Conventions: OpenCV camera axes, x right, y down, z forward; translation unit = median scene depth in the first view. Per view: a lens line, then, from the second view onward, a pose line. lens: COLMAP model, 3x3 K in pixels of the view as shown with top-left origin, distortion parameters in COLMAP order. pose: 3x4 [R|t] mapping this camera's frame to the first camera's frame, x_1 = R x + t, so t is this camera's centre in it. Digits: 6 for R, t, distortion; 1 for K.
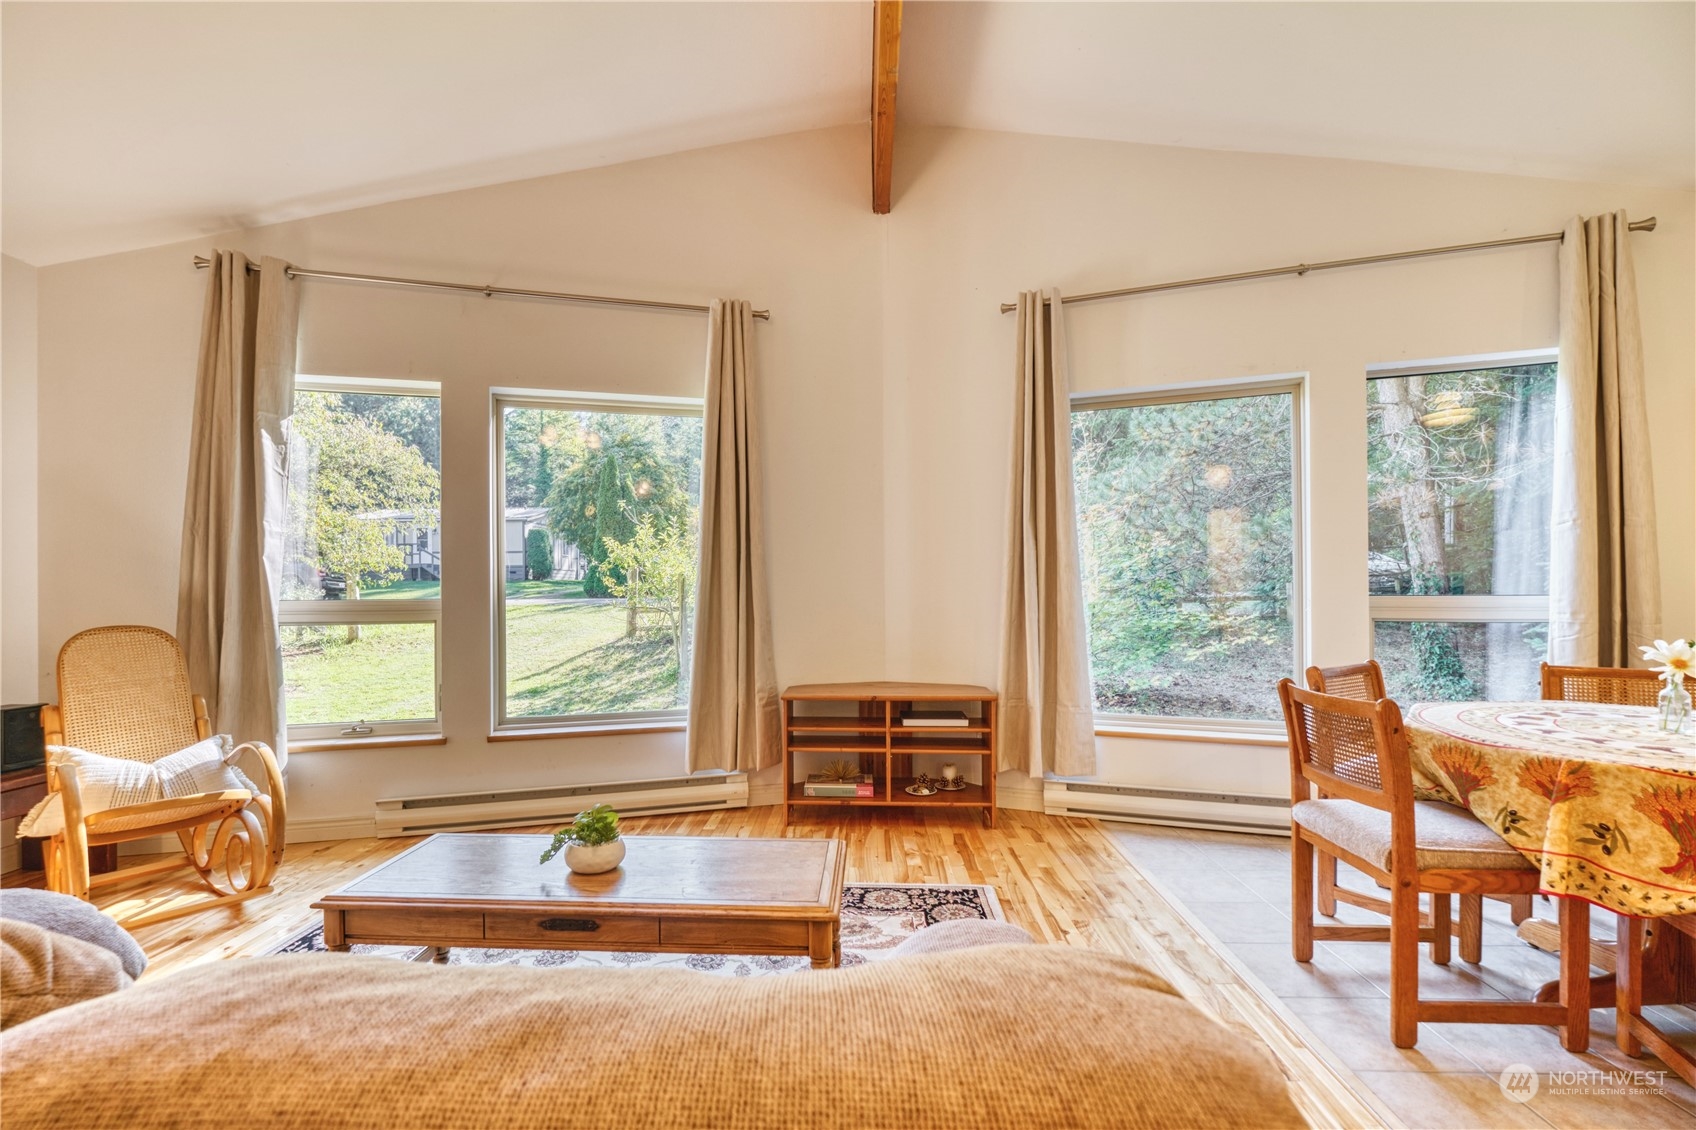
lens RADIAL K [[804.8, 0, 845.8], [0, 804.8, 572.1], [0, 0, 1]] dist [-0.004484, -0.000224]
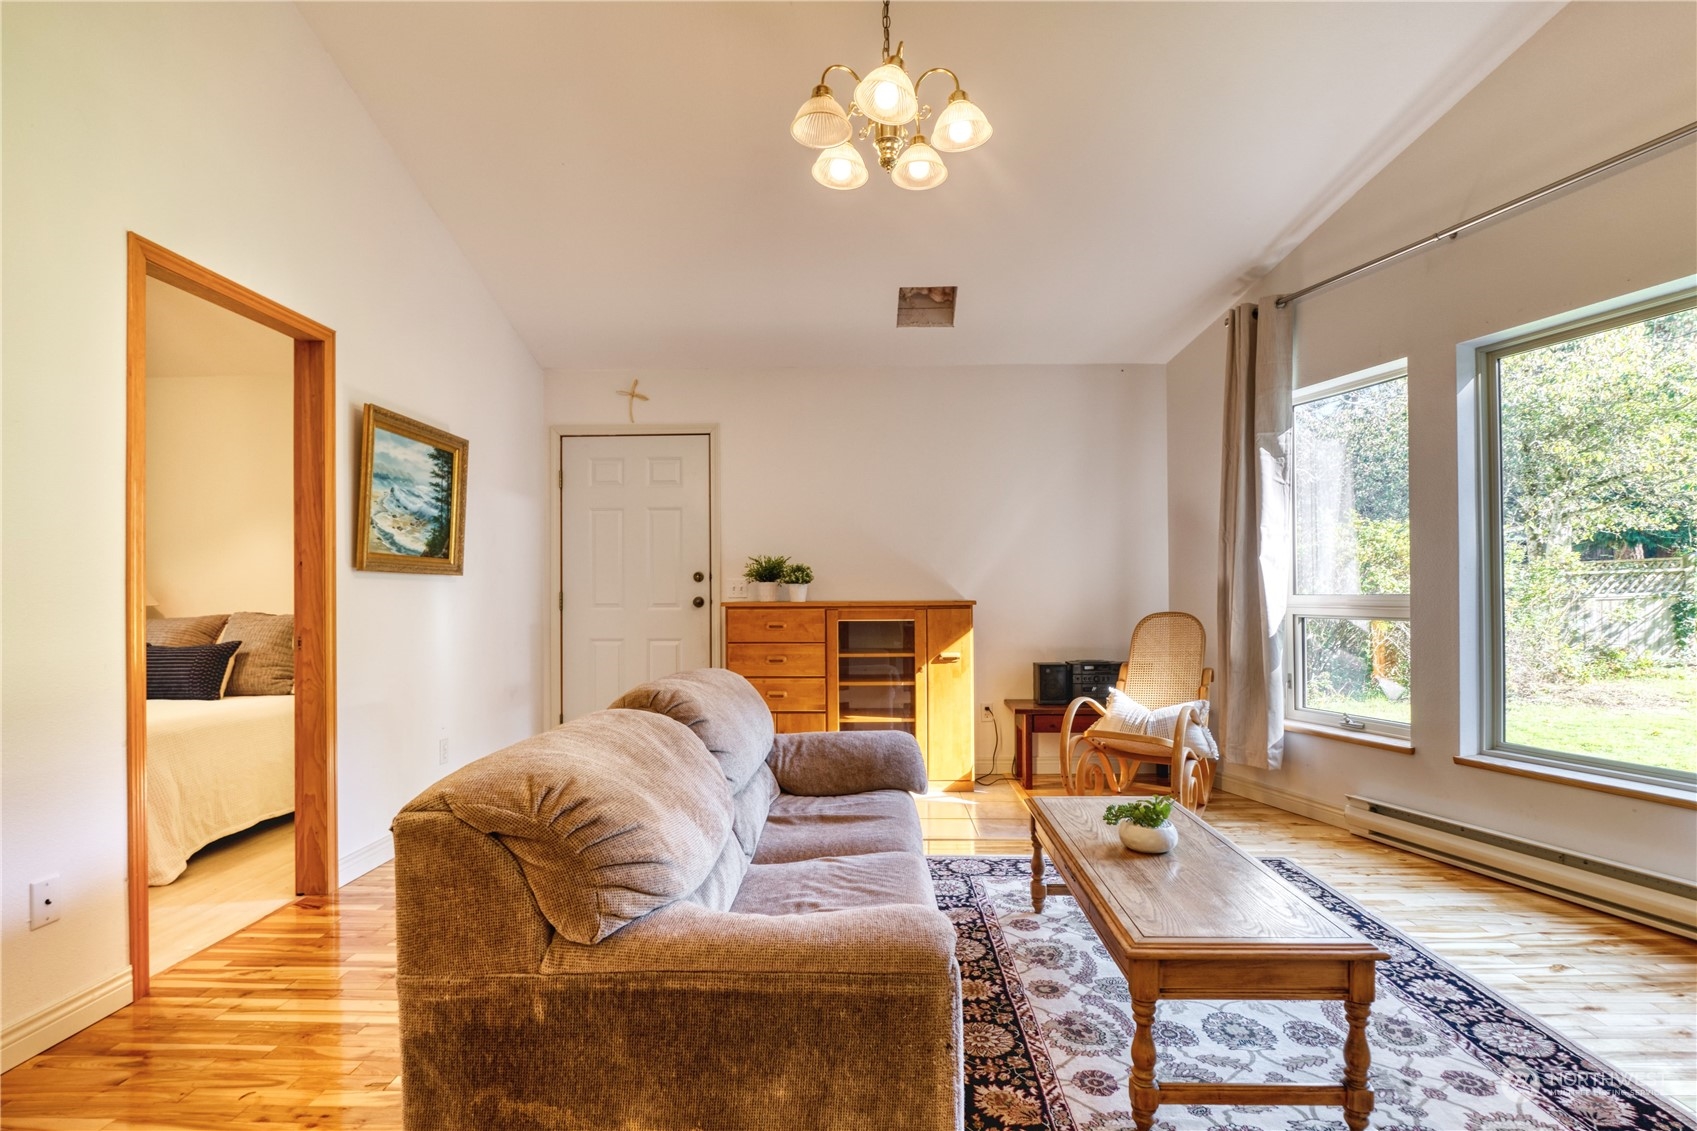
lens RADIAL K [[805.2, 0, 849.2], [0, 805.2, 576.2], [0, 0, 1]] dist [-0.004484, -0.000224]
pose [[0.050128, -0.009180, -0.998701, 0.394358], [0.024758, 0.999662, -0.007946, 0.002820], [0.998436, -0.024327, 0.050338, 0.332274]]
